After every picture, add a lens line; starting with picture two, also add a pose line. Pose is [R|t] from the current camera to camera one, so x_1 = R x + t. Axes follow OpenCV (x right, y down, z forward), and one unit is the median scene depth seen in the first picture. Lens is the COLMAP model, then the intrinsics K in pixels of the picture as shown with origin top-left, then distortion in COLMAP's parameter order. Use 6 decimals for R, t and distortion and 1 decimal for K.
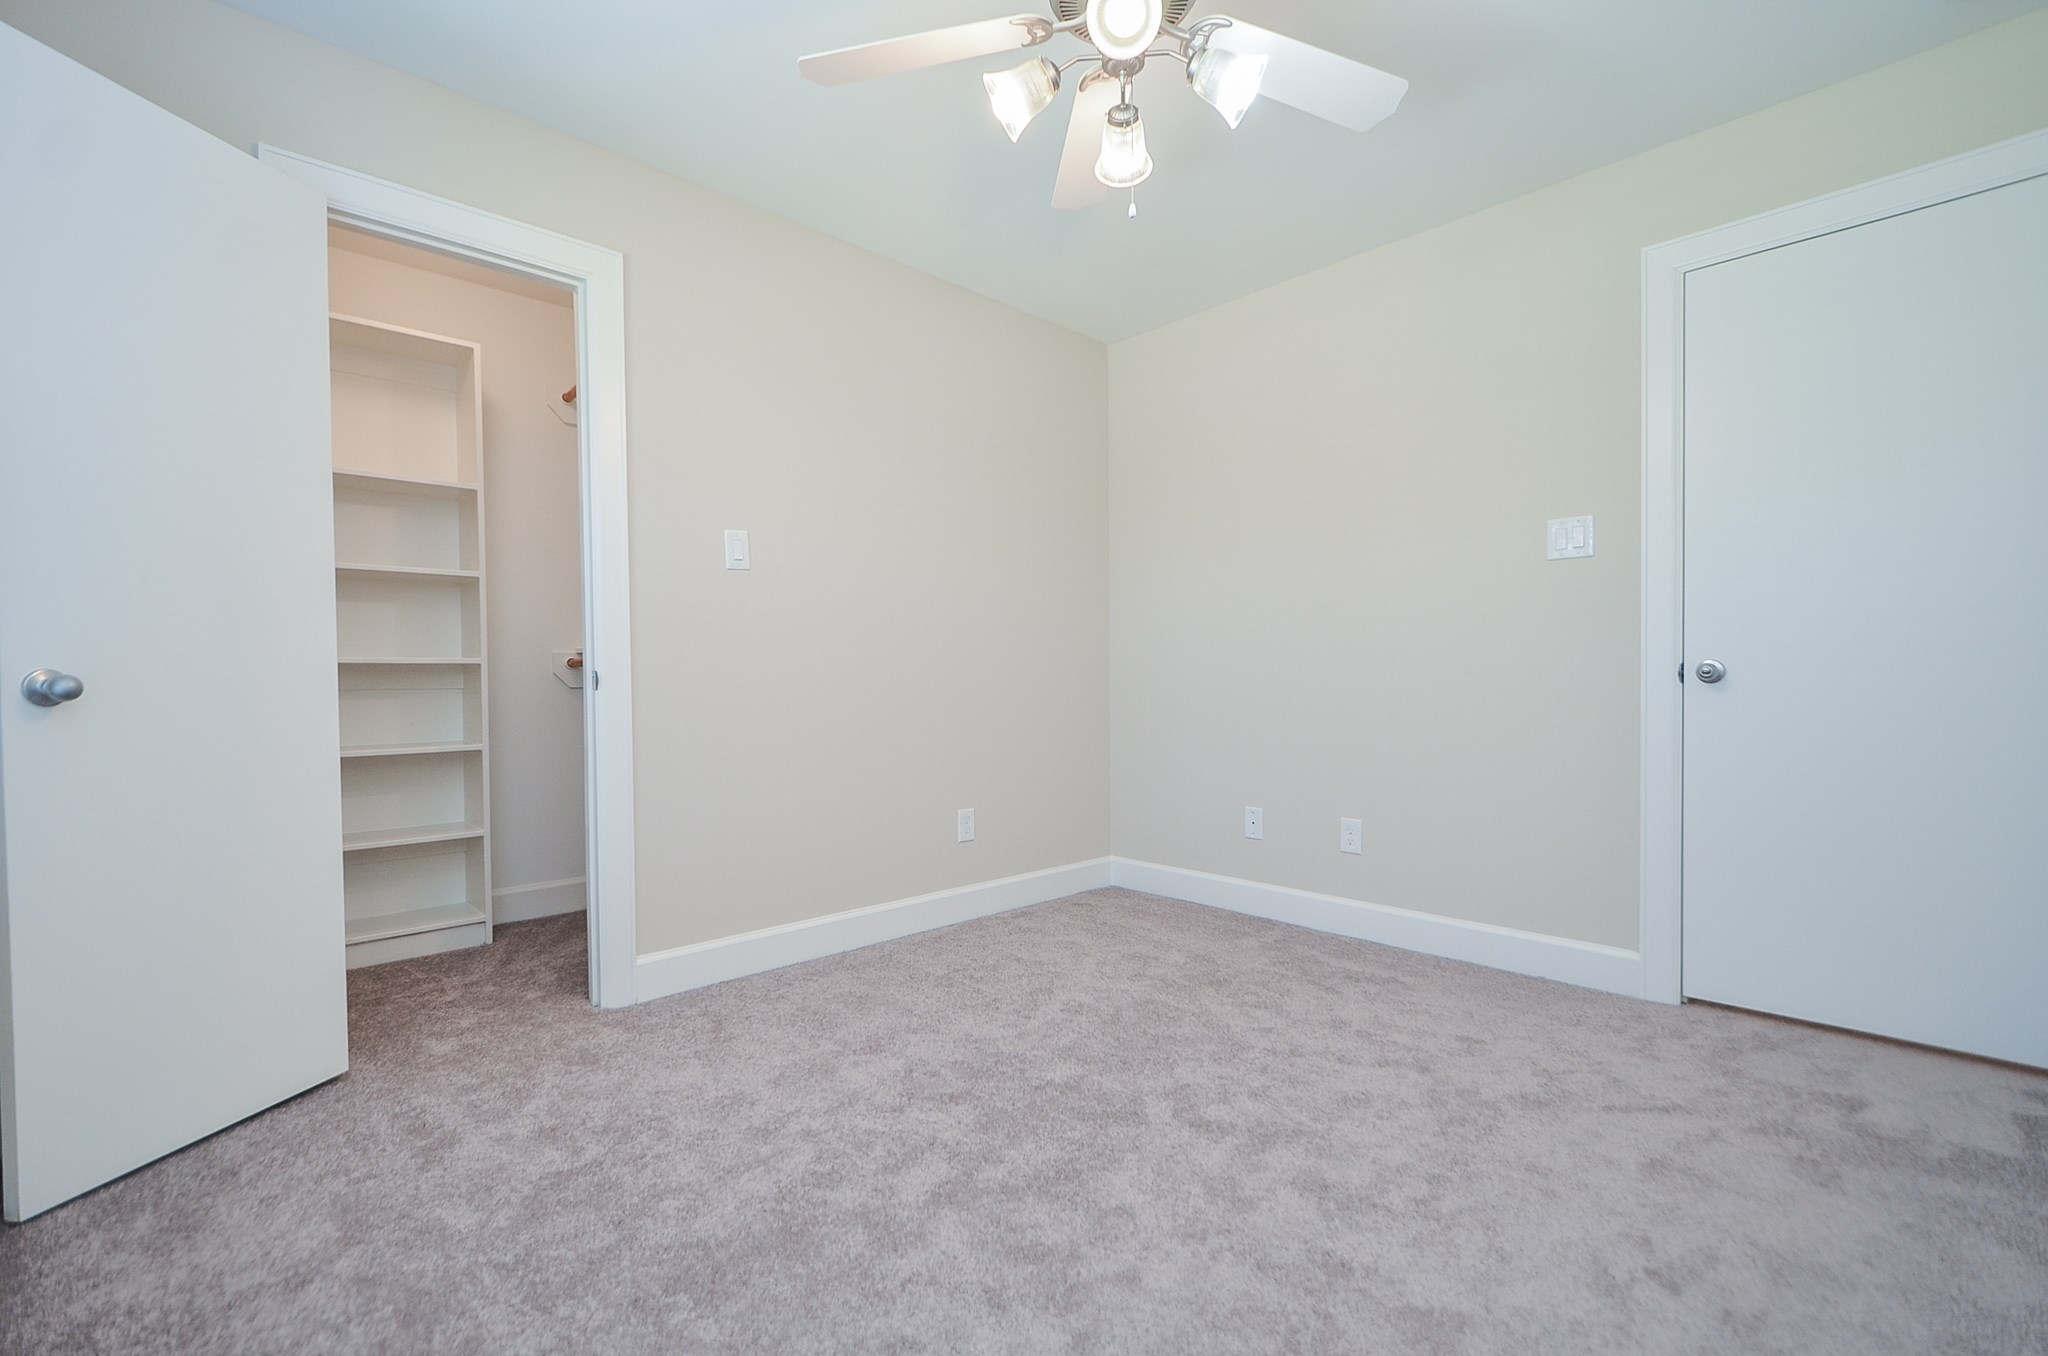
lens RADIAL K [[896.4, 0, 1015.0], [0, 896.4, 700.0], [0, 0, 1]] dist [0.011691, -0.009695]
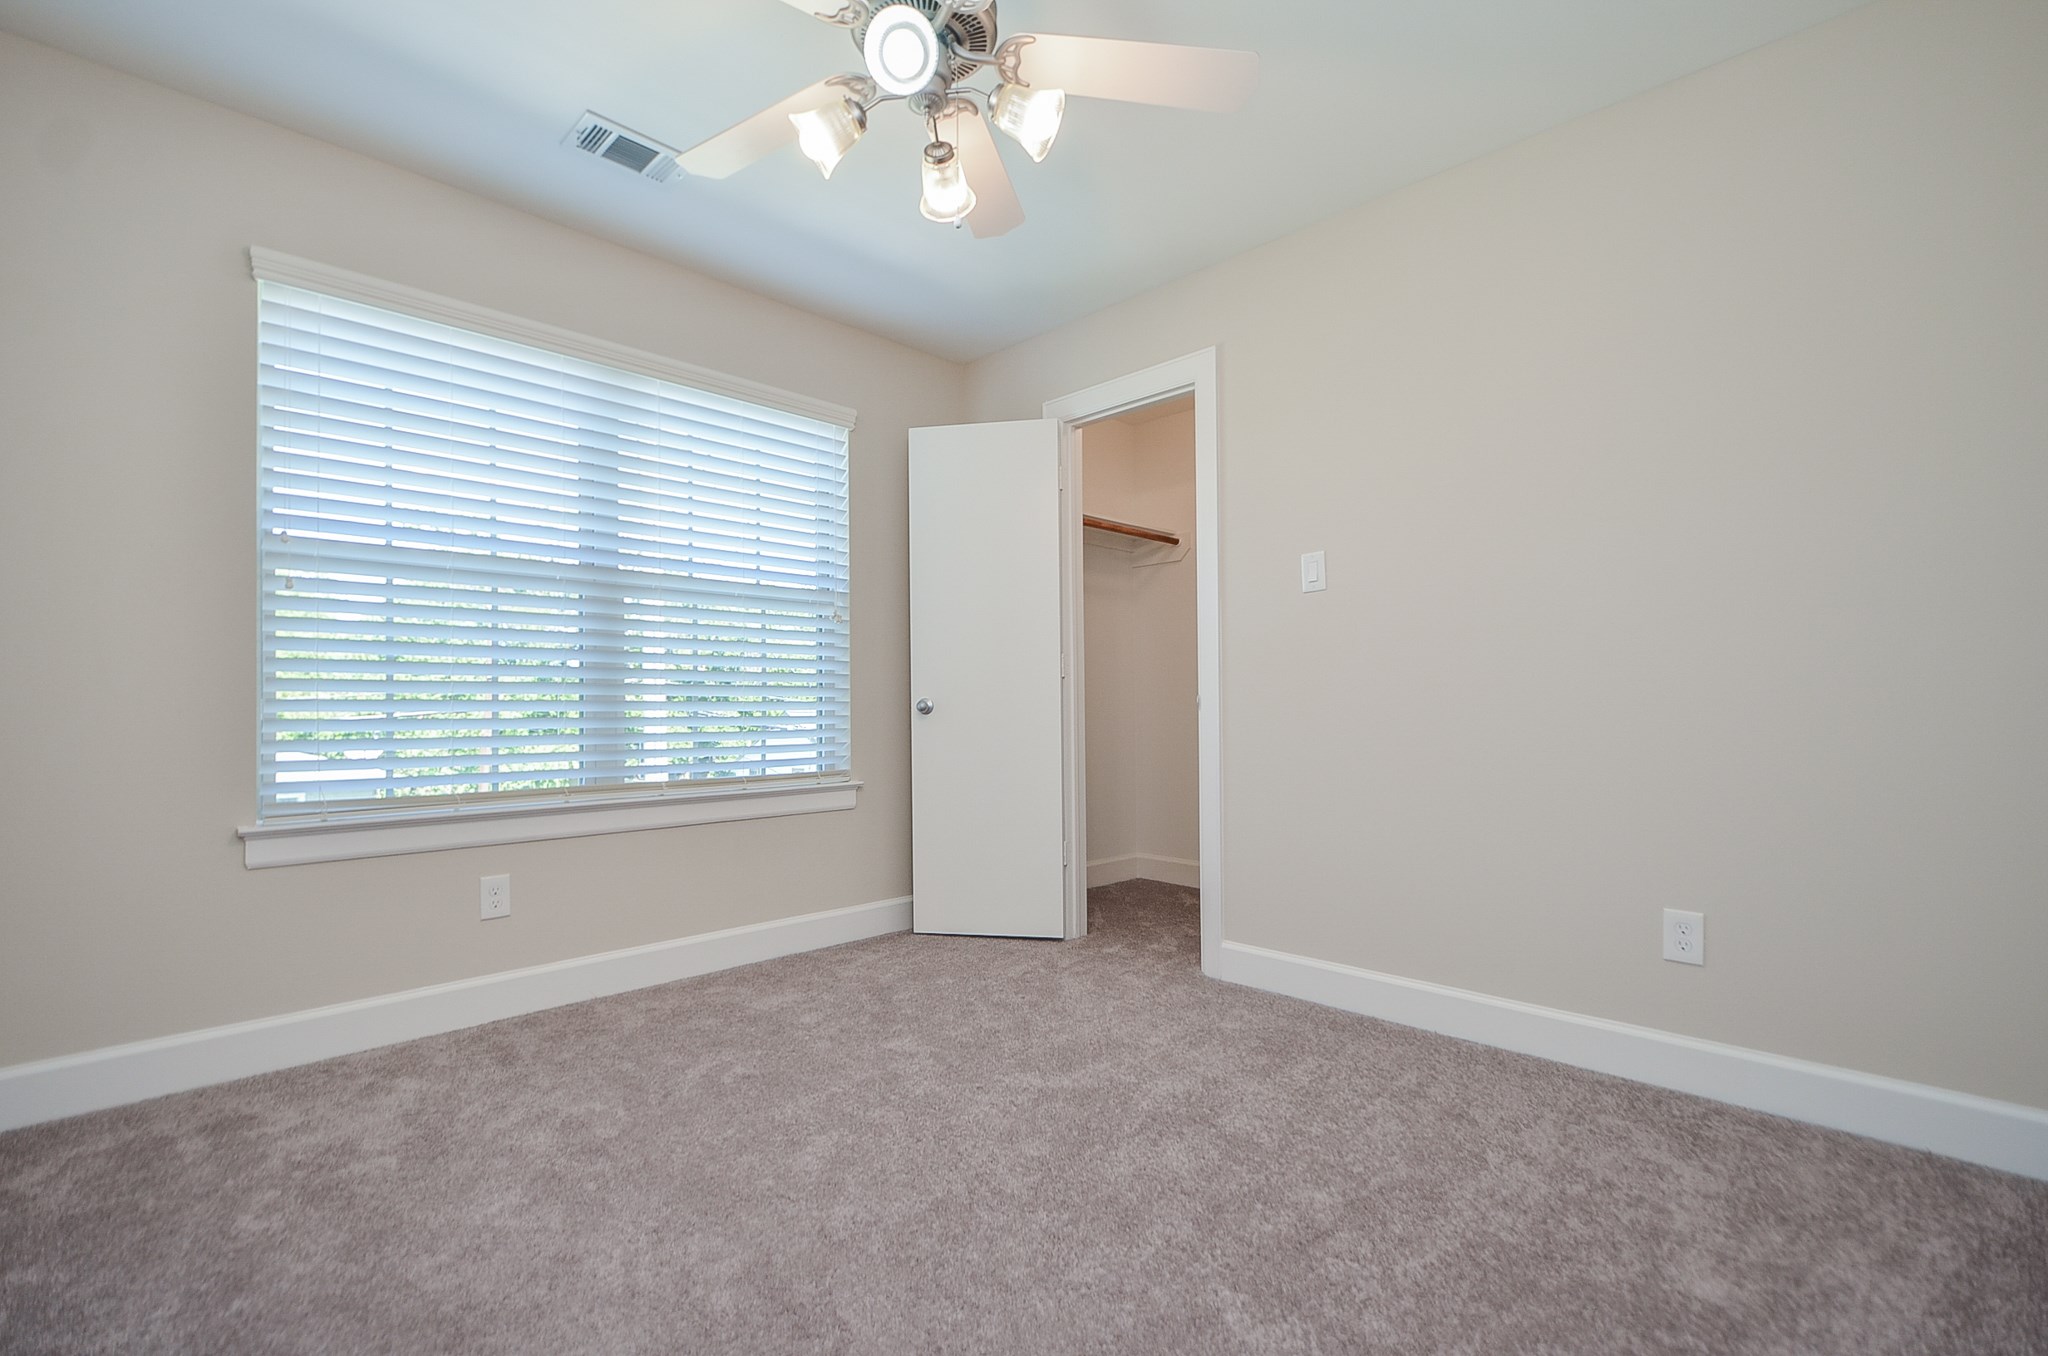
lens RADIAL K [[896.4, 0, 1015.0], [0, 896.4, 700.0], [0, 0, 1]] dist [0.011691, -0.009695]
pose [[0.034681, 0.003255, -0.999393, 0.748531], [-0.017300, 0.999847, 0.002656, -0.024200], [0.999249, 0.017197, 0.034732, 0.702528]]
